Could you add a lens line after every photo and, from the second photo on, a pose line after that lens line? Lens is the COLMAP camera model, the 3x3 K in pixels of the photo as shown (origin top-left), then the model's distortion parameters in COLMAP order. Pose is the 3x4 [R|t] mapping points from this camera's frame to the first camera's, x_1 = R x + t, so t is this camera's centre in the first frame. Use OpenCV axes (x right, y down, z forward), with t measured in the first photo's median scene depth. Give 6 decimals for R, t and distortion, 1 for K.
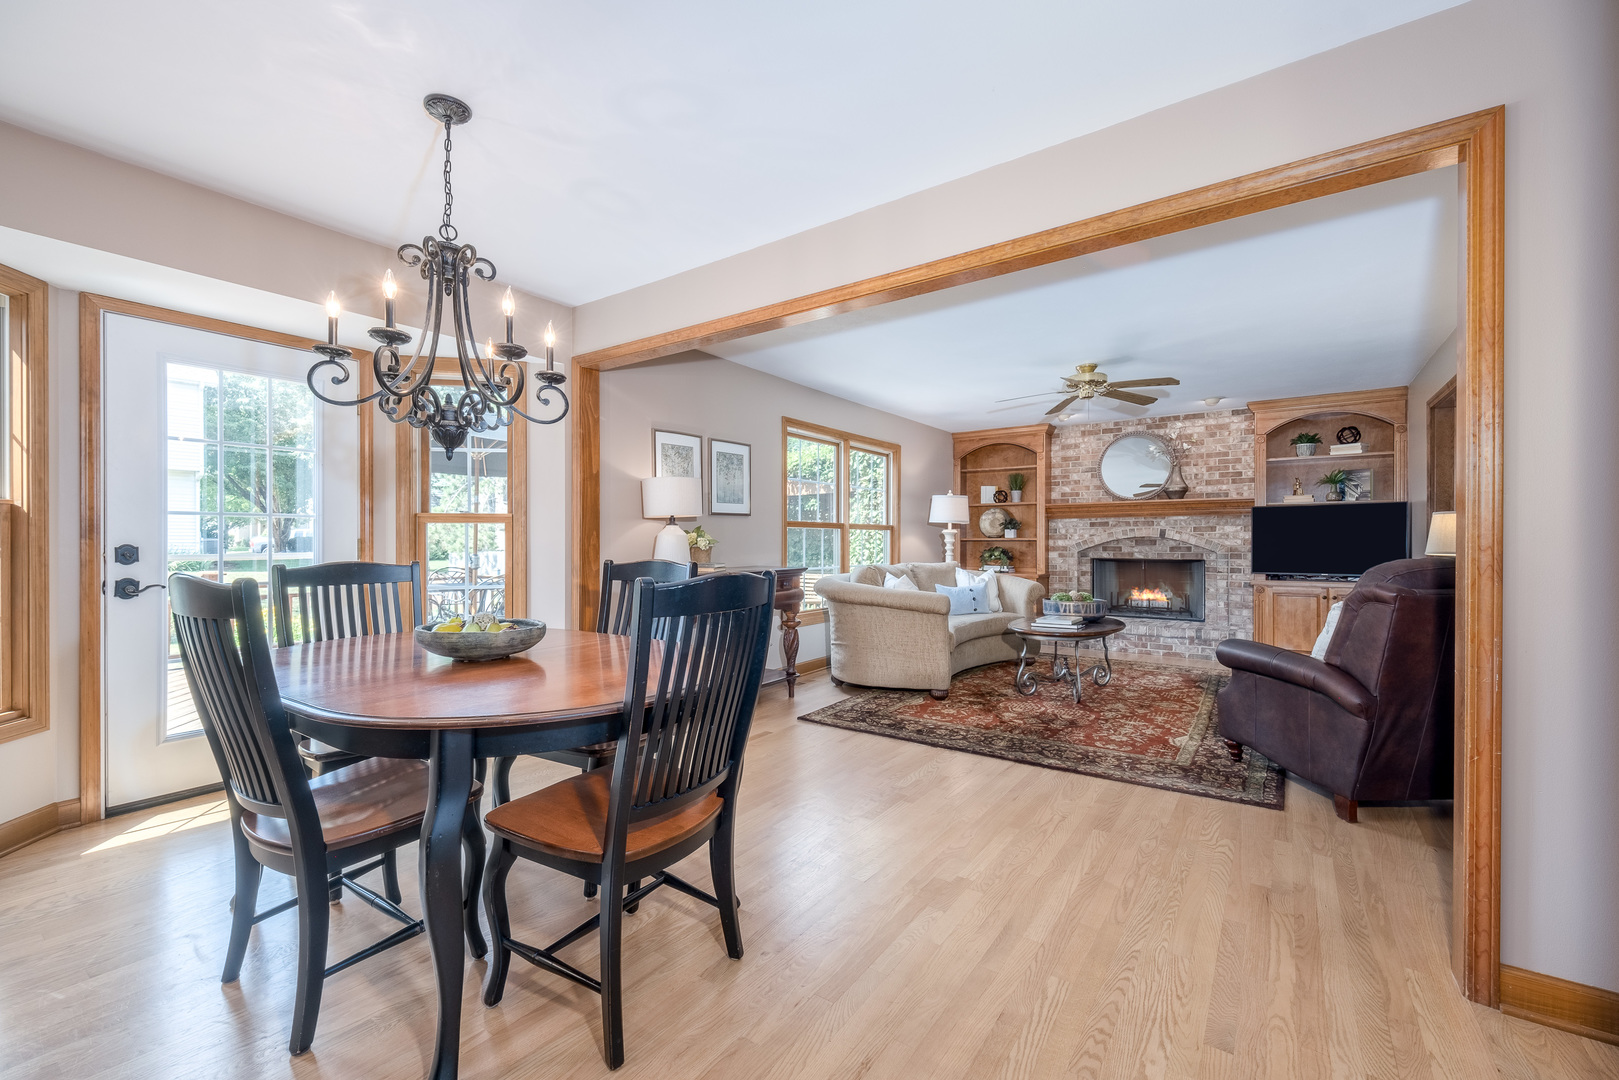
lens RADIAL K [[650.9, 0, 805.7], [0, 650.9, 538.4], [0, 0, 1]] dist [0.015373, -0.000249]
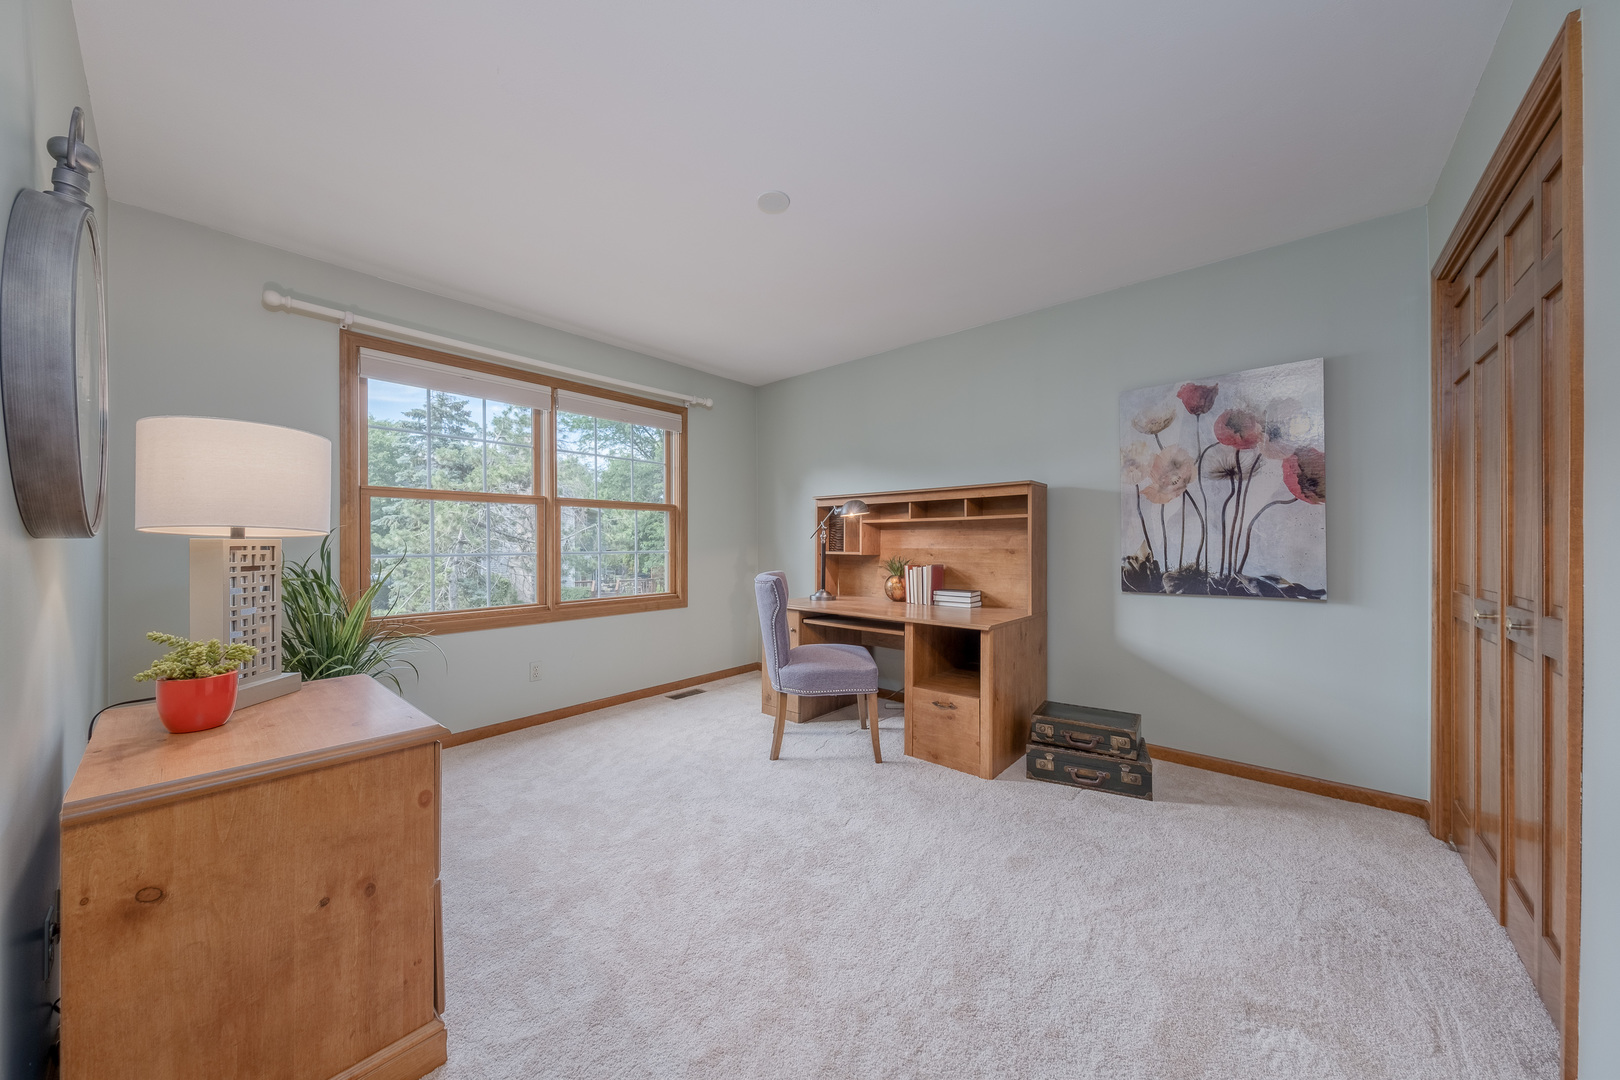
lens RADIAL K [[553.1, 0, 810.8], [0, 553.1, 542.2], [0, 0, 1]] dist [0.006330, -0.000193]
pose [[0.996226, 0.000226, -0.086798, 0.414086], [0.000210, 0.999987, 0.005016, 0.025076], [0.086798, -0.005015, 0.996213, 0.383360]]
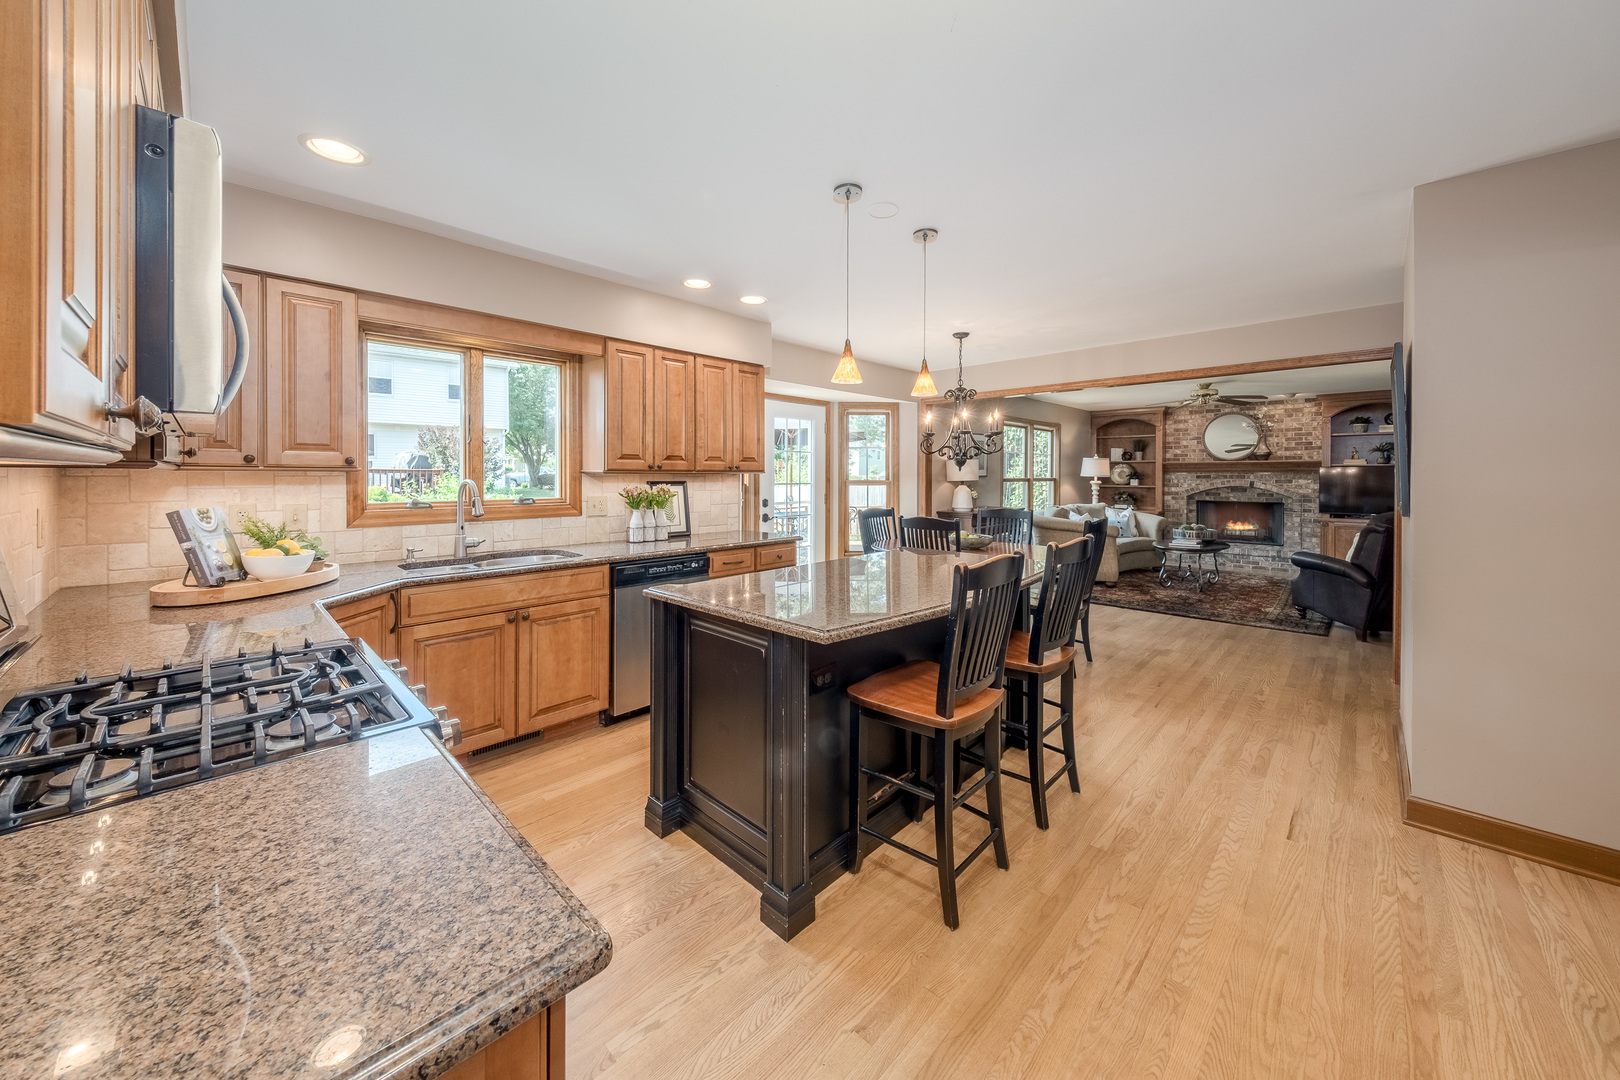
lens RADIAL K [[553.1, 0, 836.3], [0, 553.1, 475.9], [0, 0, 1]] dist [0.006330, -0.000193]
pose [[0.991612, 0.002281, -0.129231, -0.231625], [-0.001658, 0.999986, 0.004926, -0.034288], [0.129240, -0.004670, 0.991602, -0.375017]]
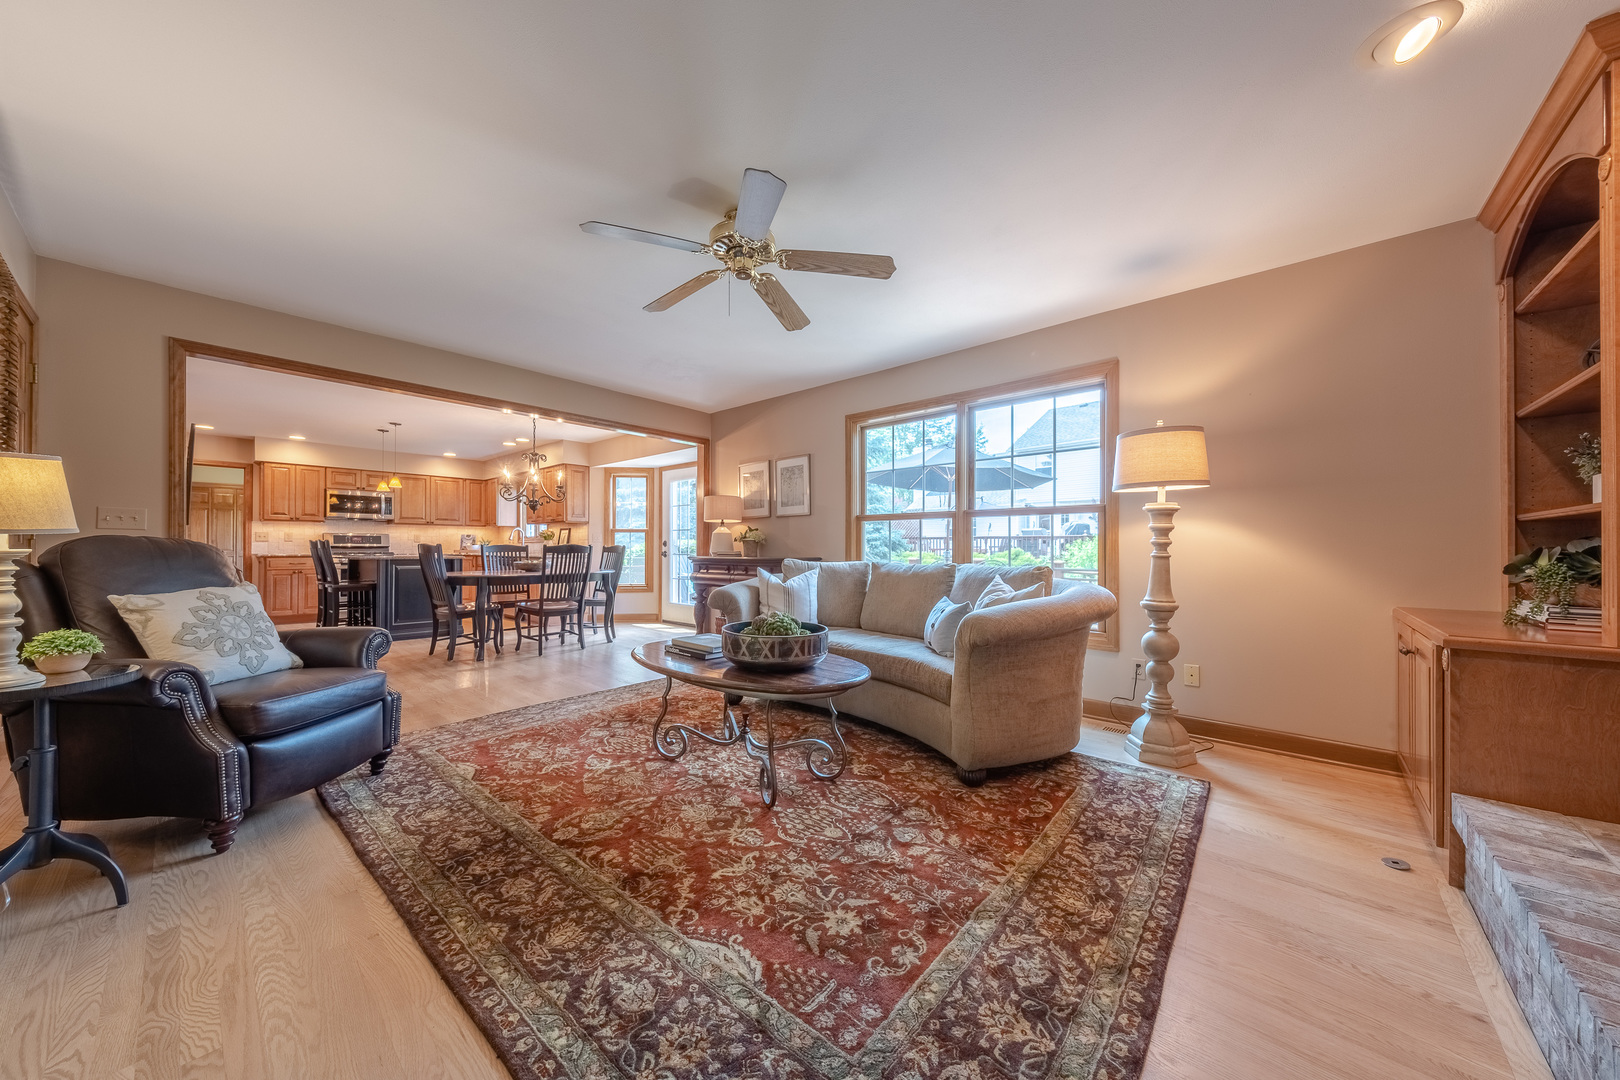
lens RADIAL K [[553.1, 0, 815.6], [0, 553.1, 547.8], [0, 0, 1]] dist [0.006330, -0.000193]
pose [[-0.102729, 0.004303, -0.994700, 0.713582], [0.004790, 0.999981, 0.003832, 0.016612], [0.994698, -0.004371, -0.102748, 0.880173]]
